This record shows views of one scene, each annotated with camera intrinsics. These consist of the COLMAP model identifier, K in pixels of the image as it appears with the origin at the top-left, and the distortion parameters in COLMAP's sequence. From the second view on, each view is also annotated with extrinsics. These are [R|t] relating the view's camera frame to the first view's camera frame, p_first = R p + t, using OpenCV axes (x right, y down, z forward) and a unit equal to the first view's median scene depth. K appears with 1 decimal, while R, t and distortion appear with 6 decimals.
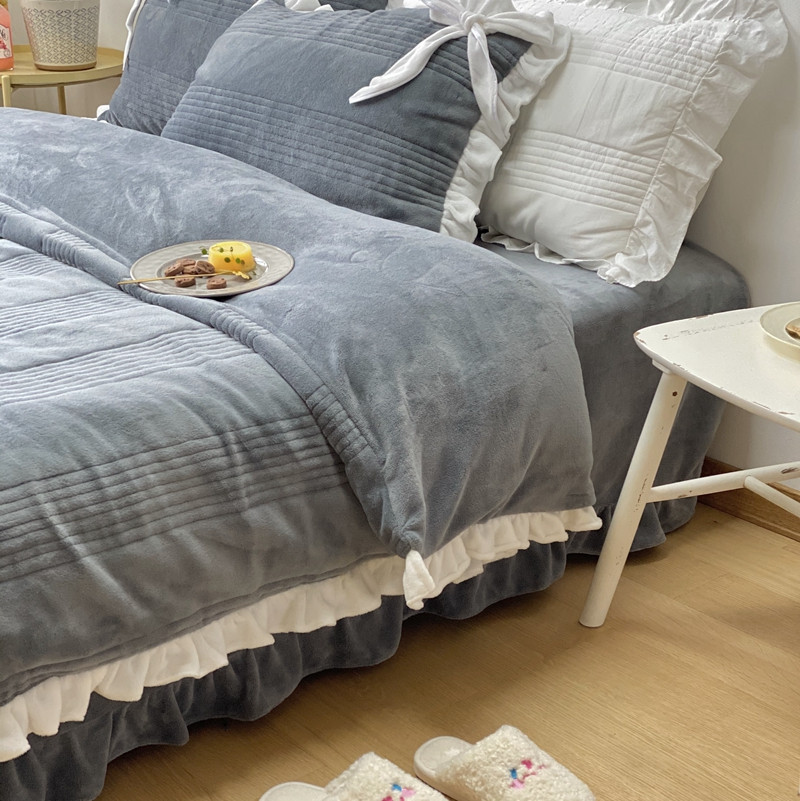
lens RADIAL K [[1623.4, 0, 395.9], [0, 1623.4, 440.1], [0, 0, 1]] dist [0.129037, 0.000000]
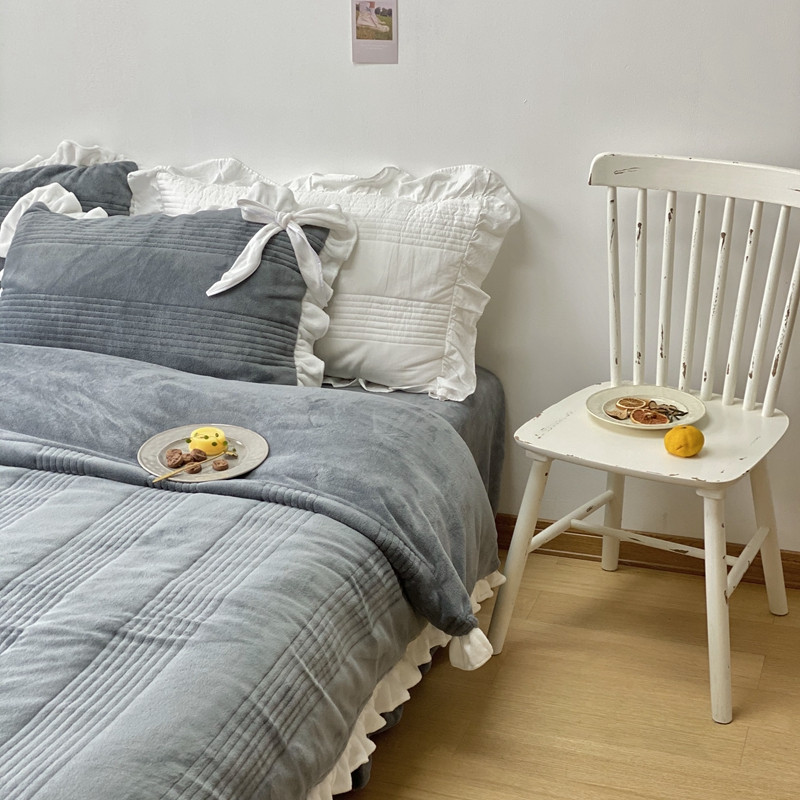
lens RADIAL K [[1621.4, 0, 424.6], [0, 1621.4, 442.4], [0, 0, 1]] dist [0.129037, 0.000000]
pose [[0.861315, -0.201464, 0.466422, -0.500277], [0.205538, 0.977715, 0.042753, -0.120833], [-0.464641, 0.059044, 0.883529, -0.164201]]
